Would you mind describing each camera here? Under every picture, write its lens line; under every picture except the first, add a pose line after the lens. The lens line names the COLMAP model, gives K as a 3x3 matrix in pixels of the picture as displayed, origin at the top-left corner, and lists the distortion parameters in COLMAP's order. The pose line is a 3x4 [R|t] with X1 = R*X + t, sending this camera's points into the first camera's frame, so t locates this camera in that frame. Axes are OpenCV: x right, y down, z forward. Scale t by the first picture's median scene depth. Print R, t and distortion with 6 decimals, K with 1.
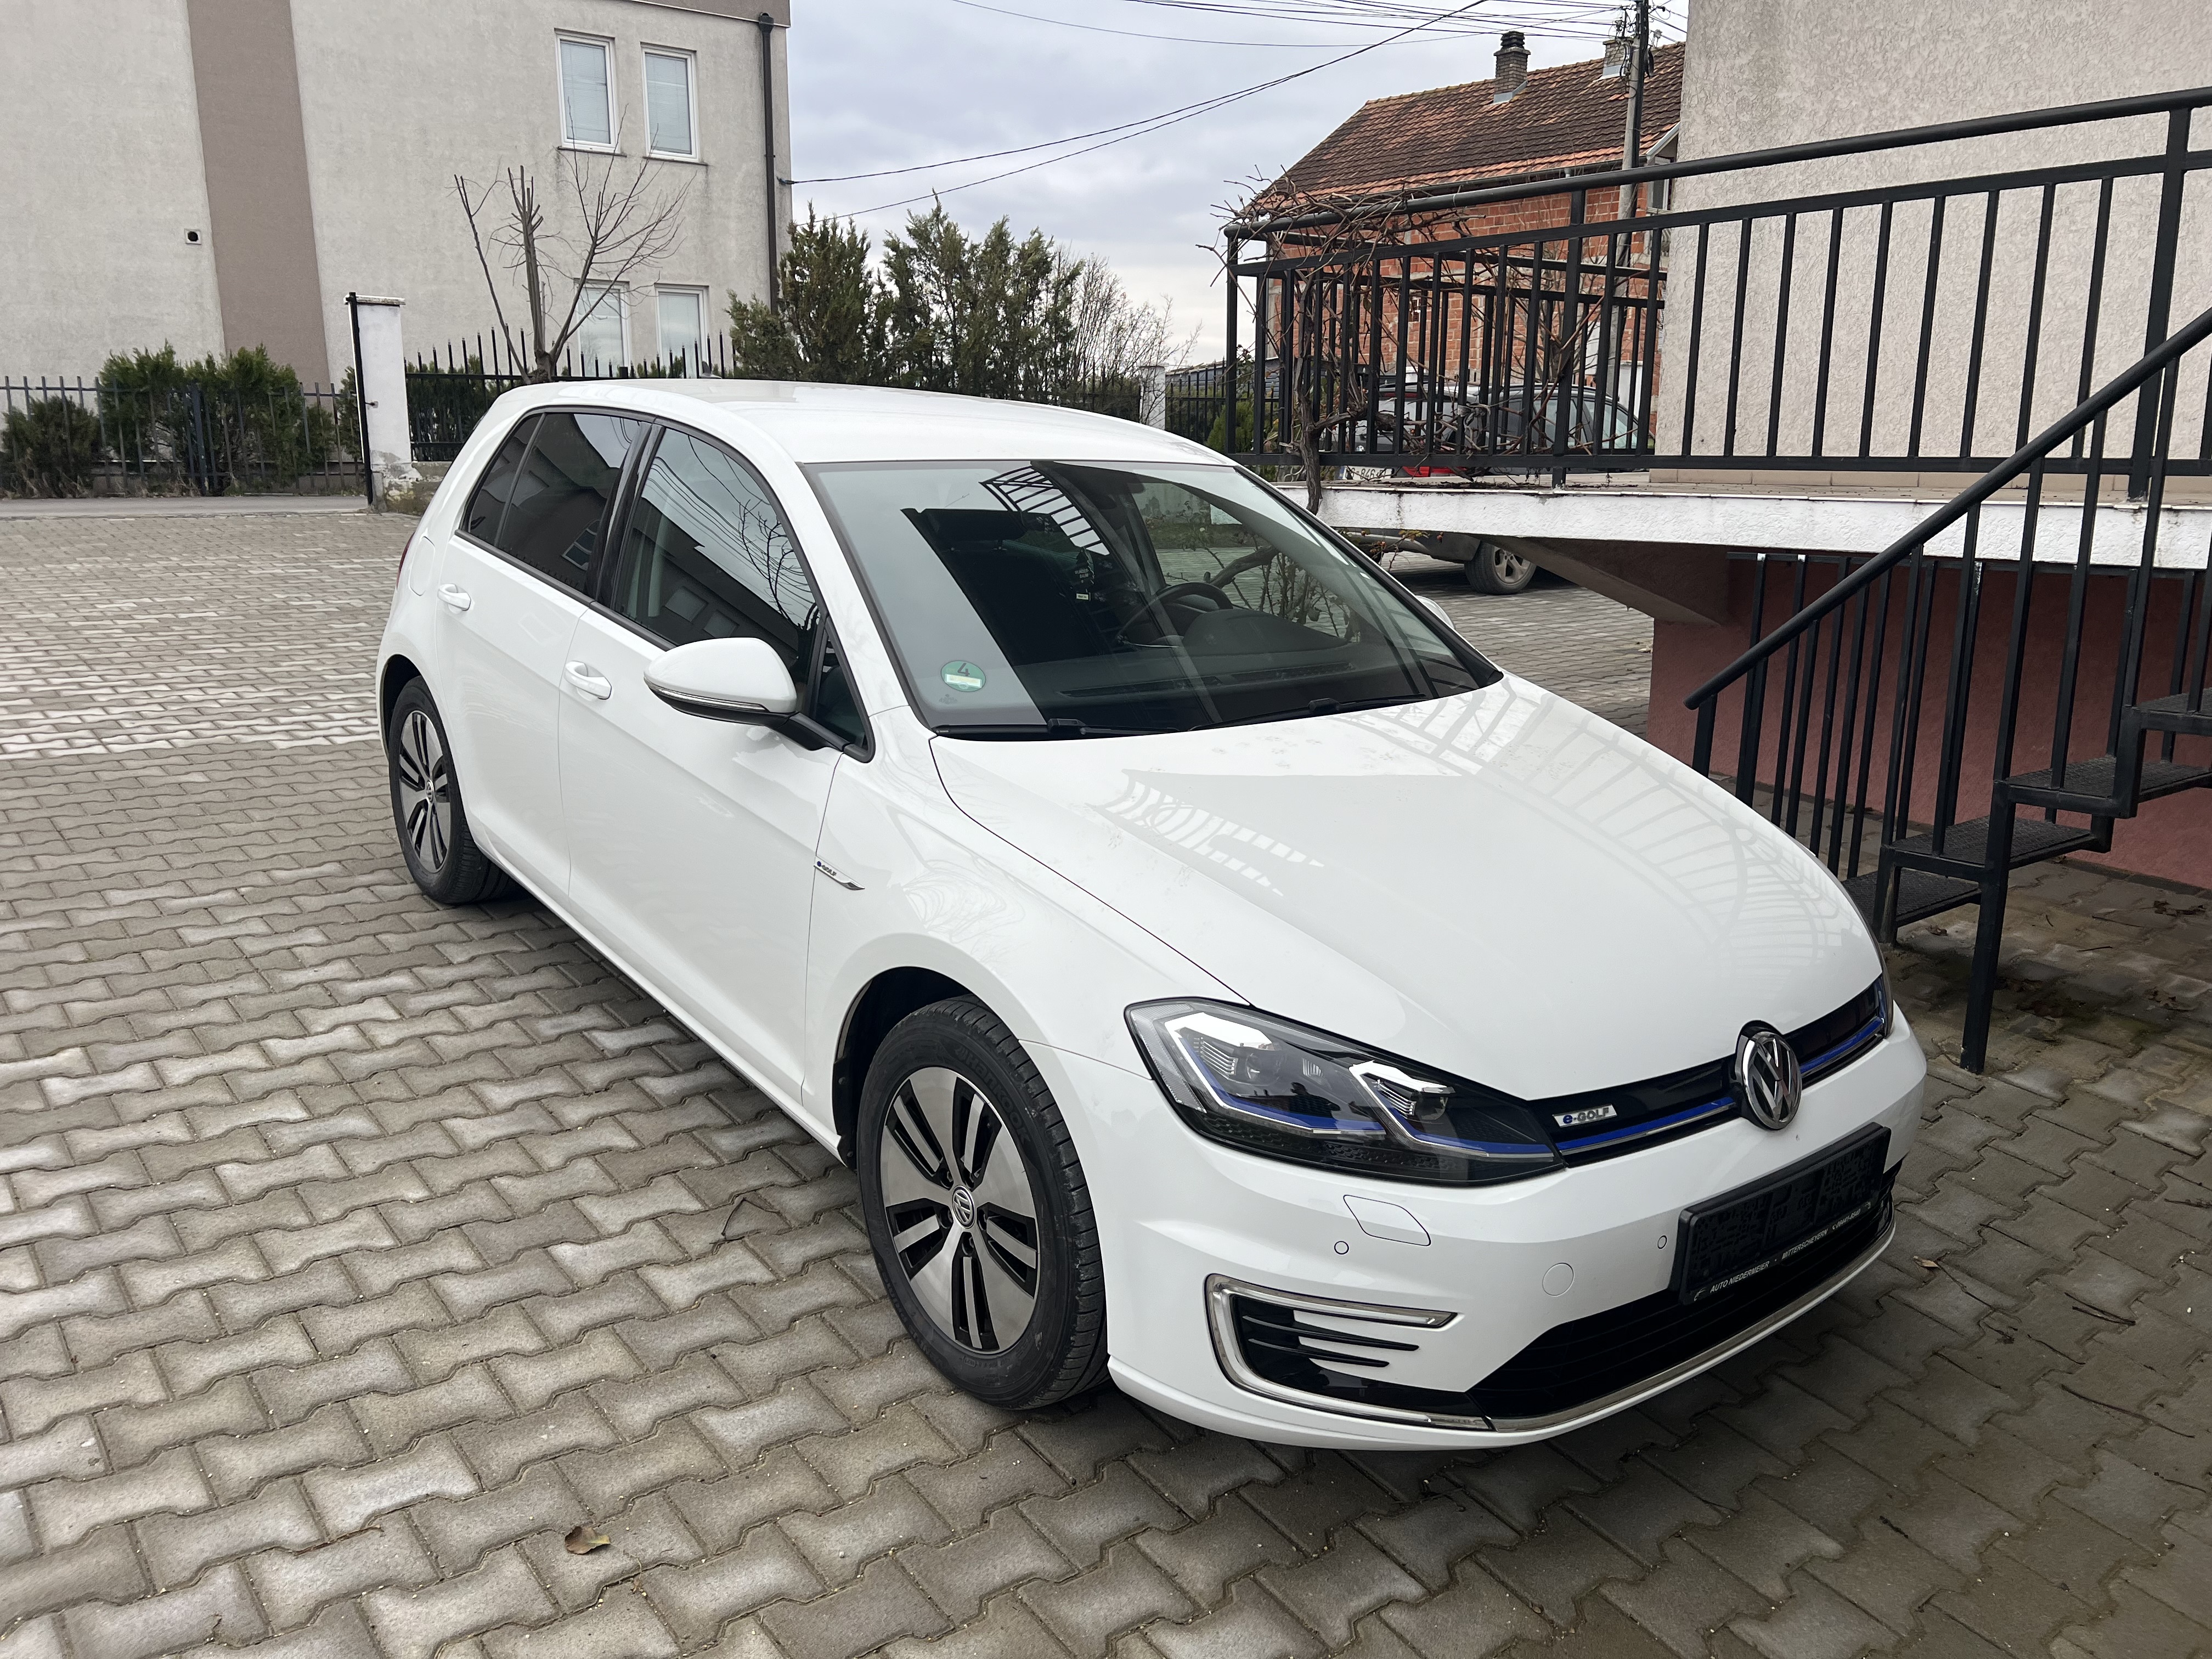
lens RADIAL K [[1679.0, 0, 1110.9], [0, 1679.0, 825.6], [0, 0, 1]] dist [0.053733, -0.058868]
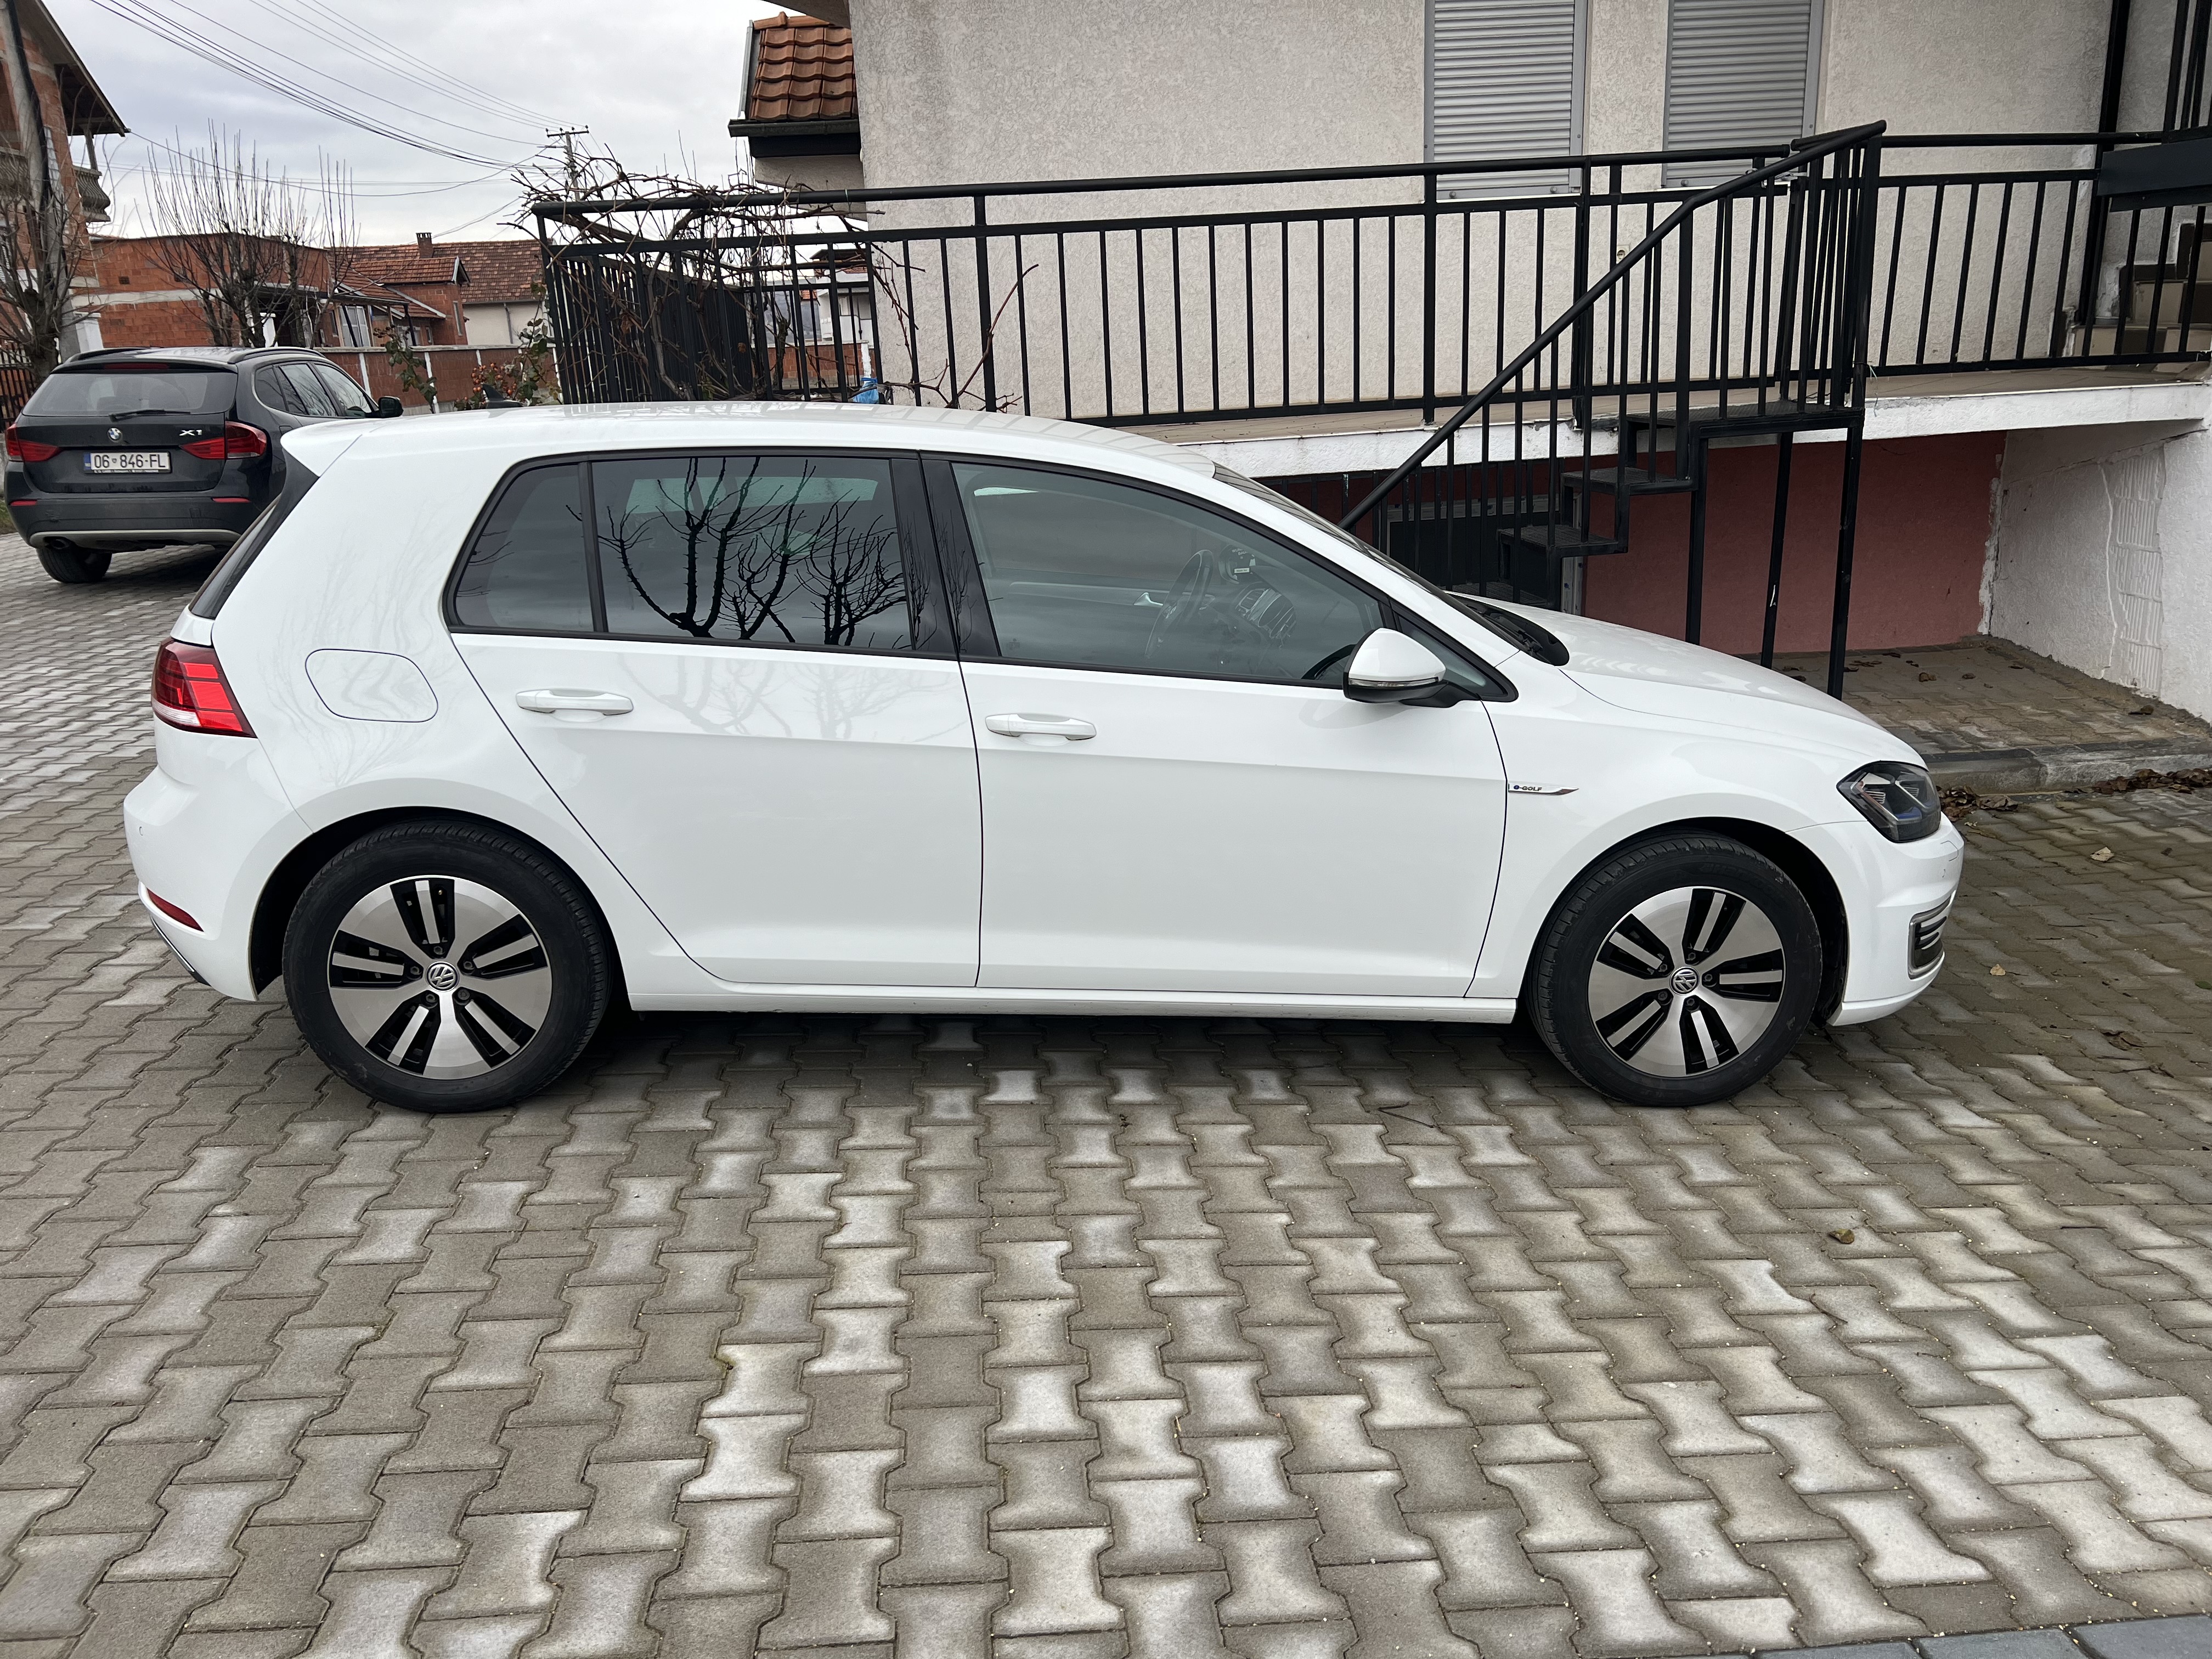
lens RADIAL K [[1679.0, 0, 1110.9], [0, 1679.0, 825.6], [0, 0, 1]] dist [0.053733, -0.058868]
pose [[0.550493, -0.268886, 0.790353, -0.973100], [0.235908, 0.958230, 0.161686, -0.163373], [-0.800815, 0.097444, 0.590931, 0.358652]]
